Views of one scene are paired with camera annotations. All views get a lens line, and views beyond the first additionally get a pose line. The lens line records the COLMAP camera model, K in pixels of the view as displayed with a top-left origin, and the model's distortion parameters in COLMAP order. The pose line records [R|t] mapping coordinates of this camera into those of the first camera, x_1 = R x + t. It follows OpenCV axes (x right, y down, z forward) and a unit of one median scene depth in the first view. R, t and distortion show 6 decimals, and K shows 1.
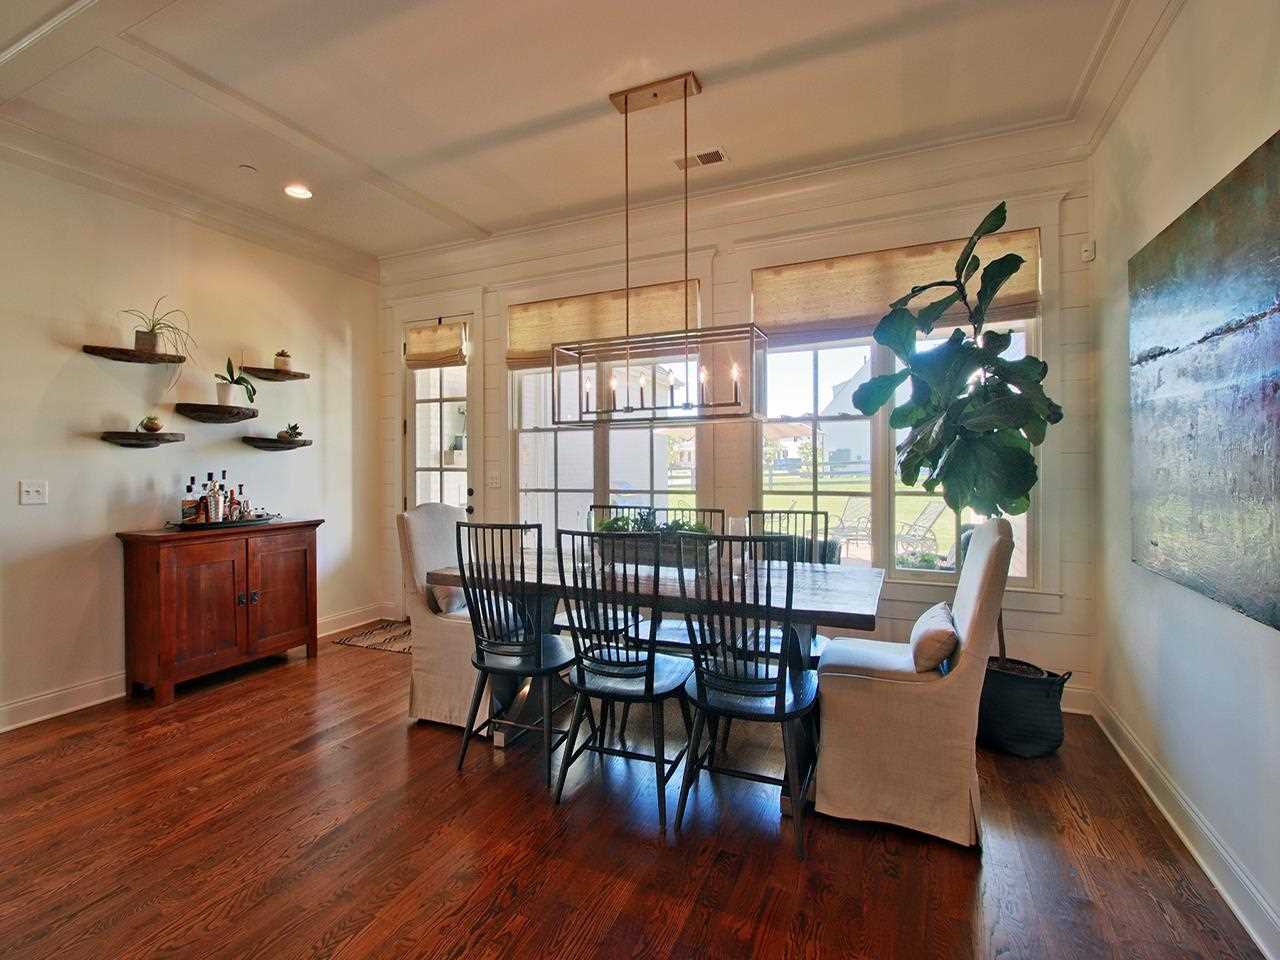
lens RADIAL K [[583.2, 0, 635.0], [0, 583.2, 477.8], [0, 0, 1]] dist [-0.010657, -0.001290]
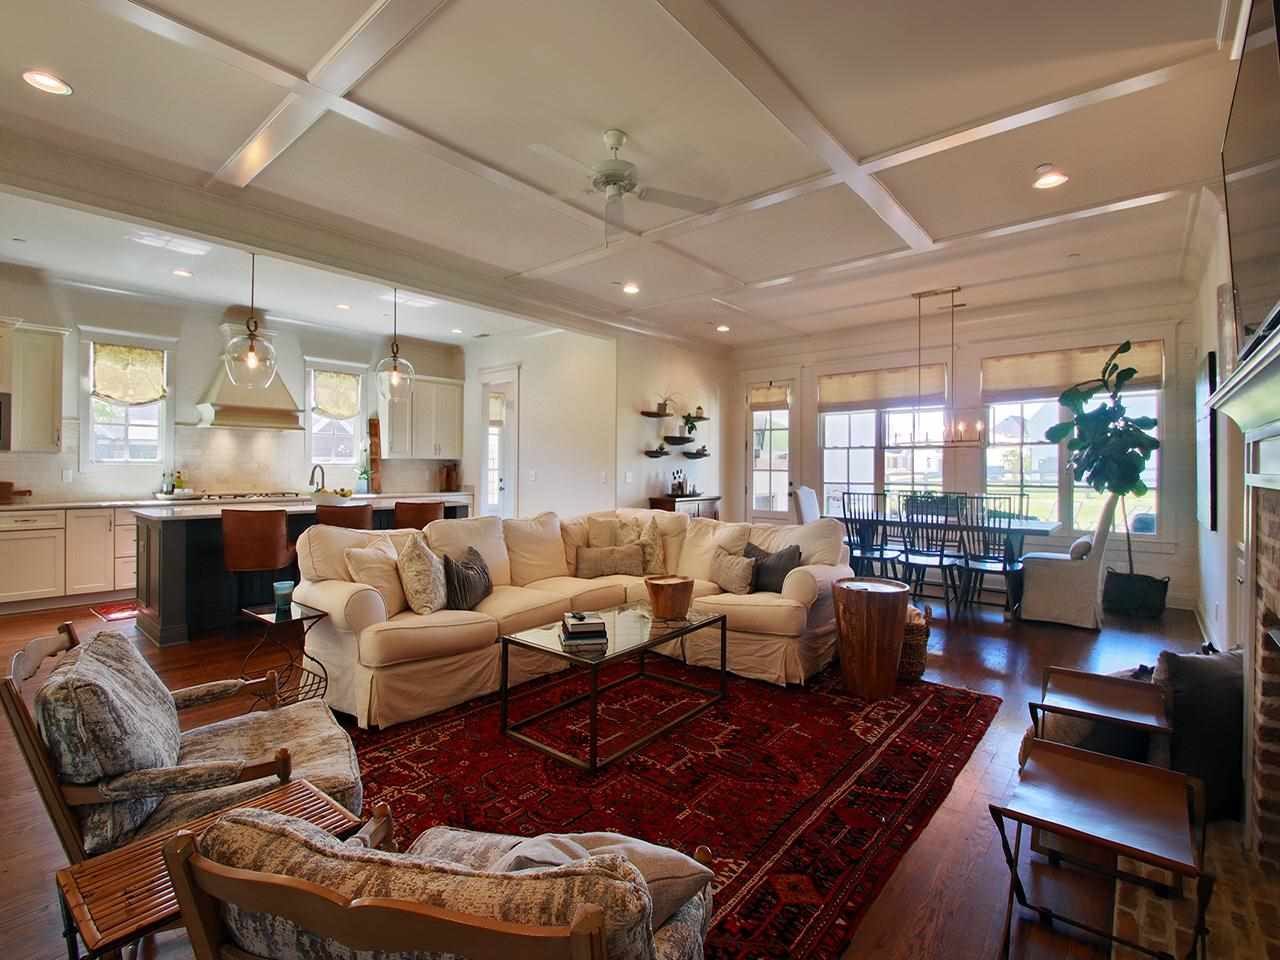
lens RADIAL K [[583.2, 0, 633.6], [0, 583.2, 469.7], [0, 0, 1]] dist [-0.010657, -0.001290]
pose [[0.957526, 0.011348, -0.288123, -0.312844], [-0.017790, 0.999647, -0.019750, 0.033247], [0.287797, 0.024037, 0.957390, -1.029419]]
